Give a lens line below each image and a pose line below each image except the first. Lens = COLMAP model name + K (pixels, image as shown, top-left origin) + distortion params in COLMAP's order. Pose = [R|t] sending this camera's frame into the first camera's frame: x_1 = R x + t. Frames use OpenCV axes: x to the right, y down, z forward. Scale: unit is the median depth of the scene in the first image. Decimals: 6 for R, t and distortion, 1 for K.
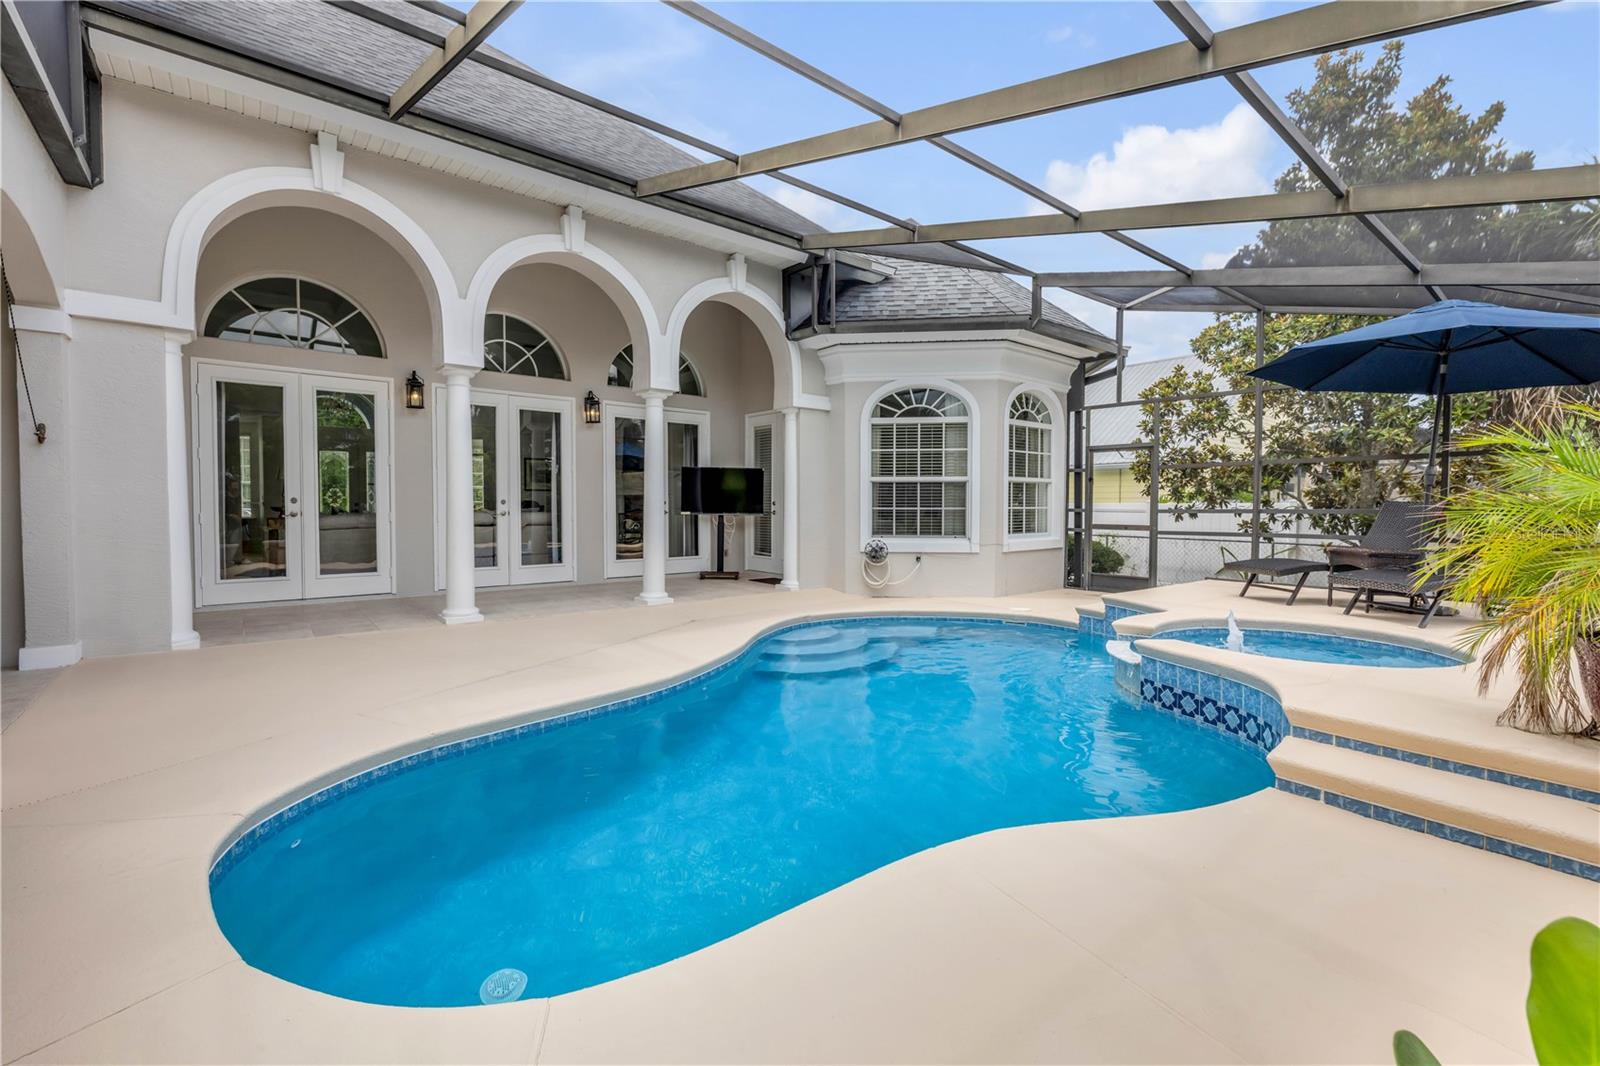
lens RADIAL K [[681.9, 0, 794.0], [0, 681.9, 515.6], [0, 0, 1]] dist [0.000087, -0.000098]
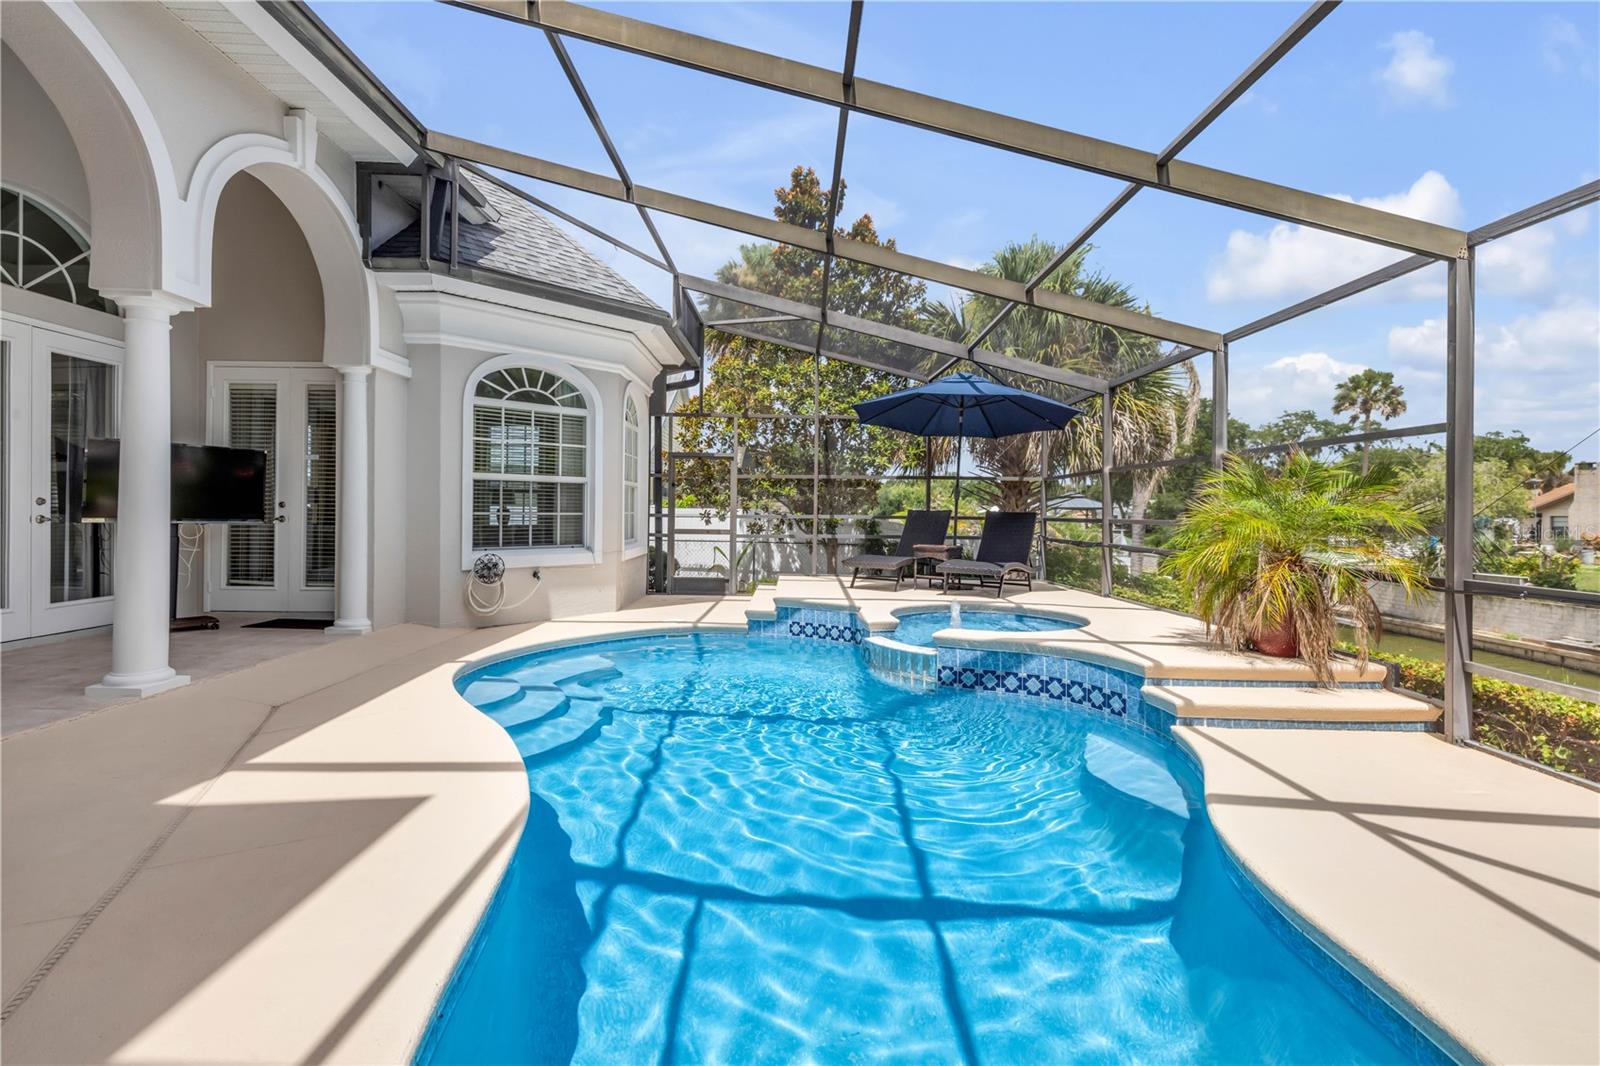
lens RADIAL K [[695.0, 0, 788.1], [0, 695.0, 511.1], [0, 0, 1]] dist [0.002136, 0.000184]
pose [[0.630298, 0.003917, 0.776343, -0.276128], [0.003127, 0.999966, -0.007585, -0.006547], [-0.776347, 0.007209, 0.630265, 0.230022]]
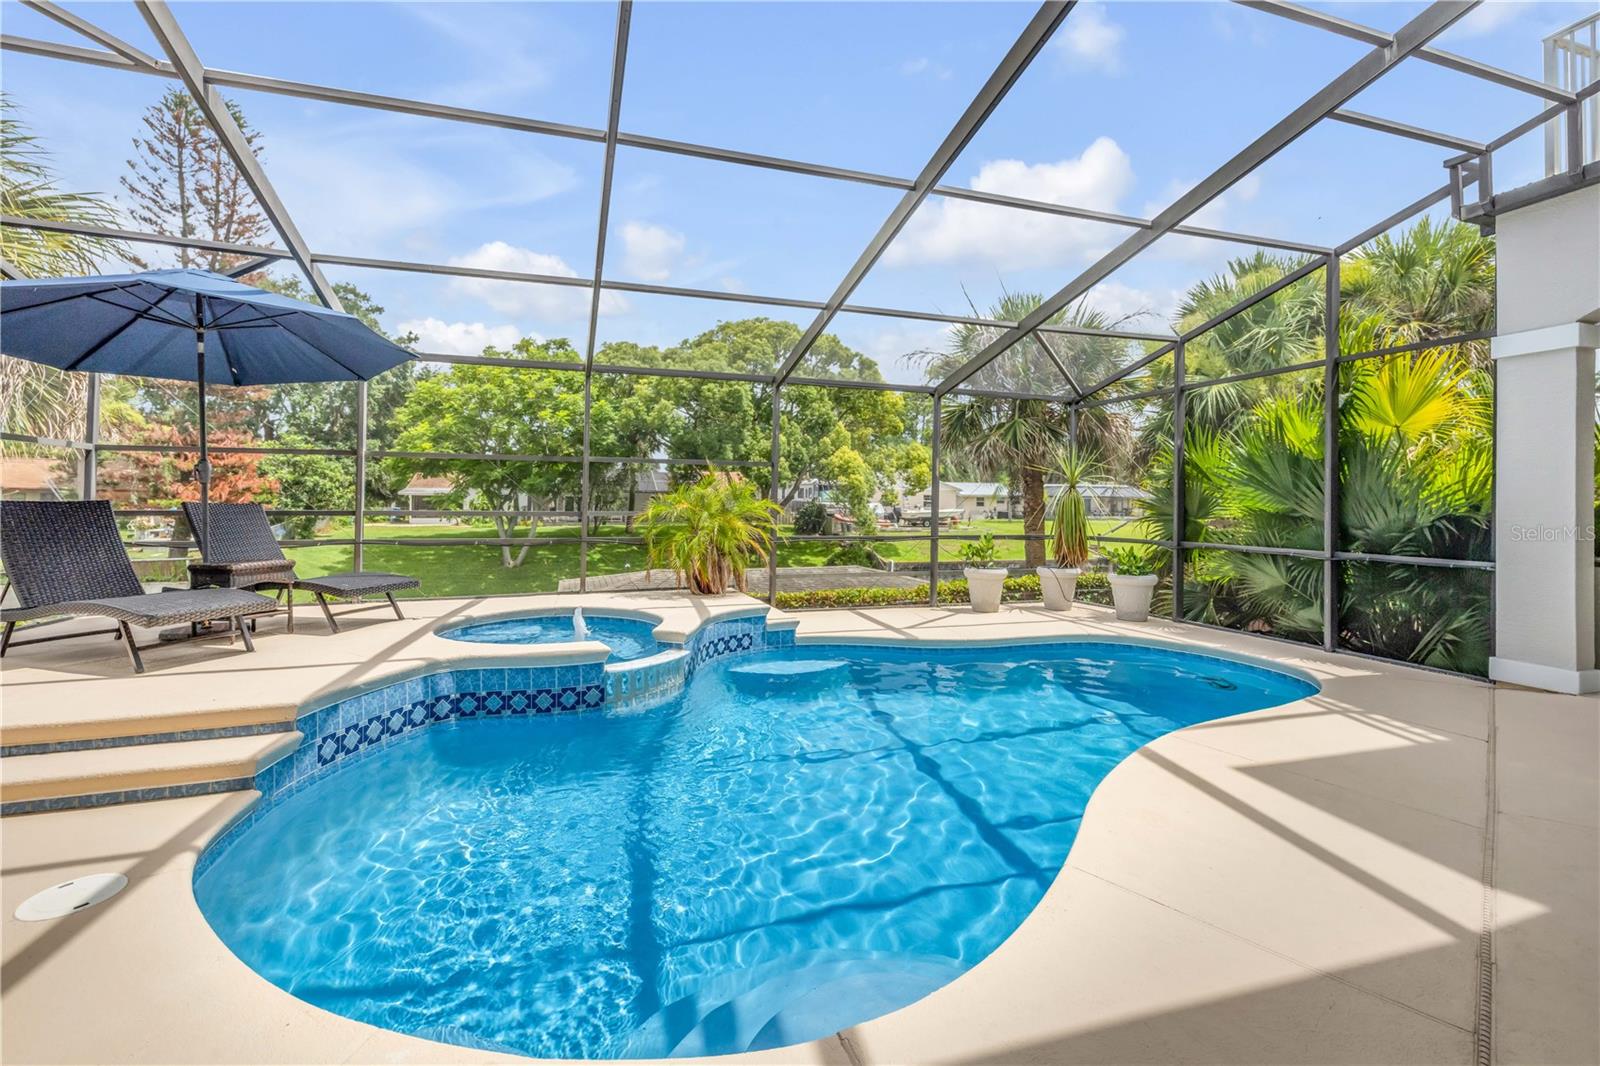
lens RADIAL K [[695.0, 0, 788.1], [0, 695.0, 511.1], [0, 0, 1]] dist [0.002136, 0.000184]
pose [[-0.936157, -0.016712, 0.351185, -0.033962], [-0.007184, 0.999570, 0.028418, -0.026658], [-0.351509, 0.024080, -0.935875, 1.004043]]
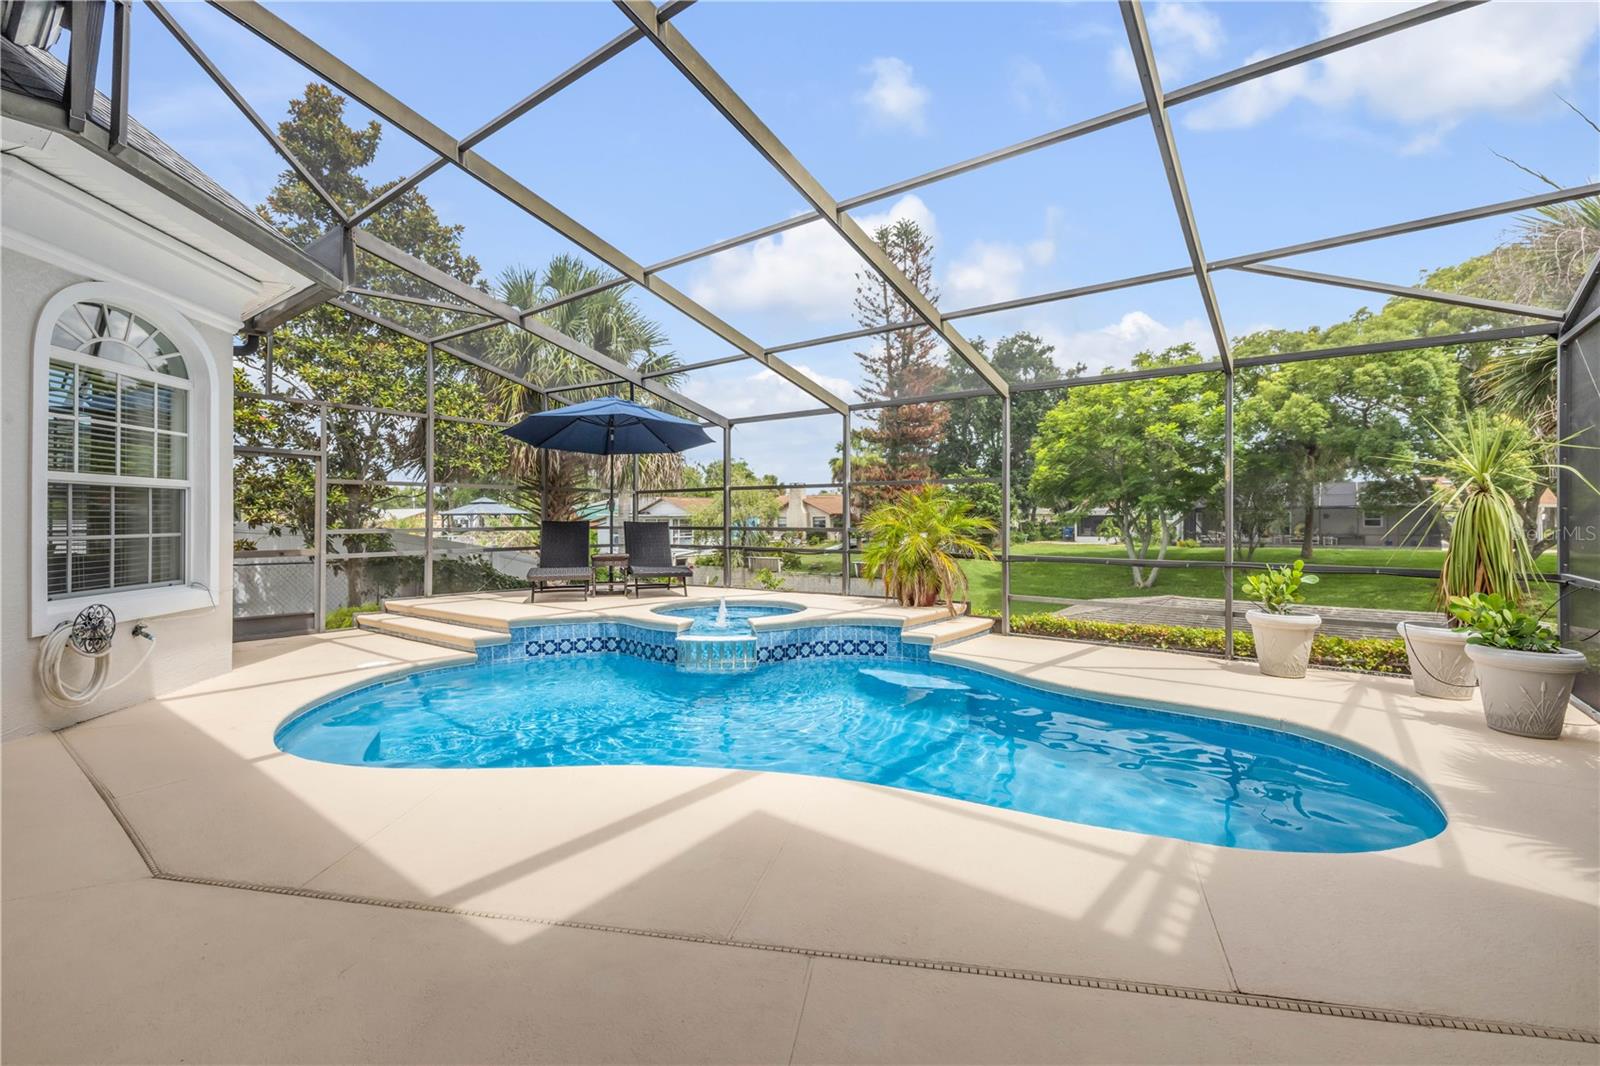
lens RADIAL K [[702.4, 0, 806.0], [0, 702.4, 526.0], [0, 0, 1]] dist [-0.000570, -0.000037]
pose [[-0.246789, -0.014607, 0.968959, -0.469174], [0.012925, 0.999748, 0.018363, -0.022201], [-0.968983, 0.017055, -0.246538, 0.624955]]
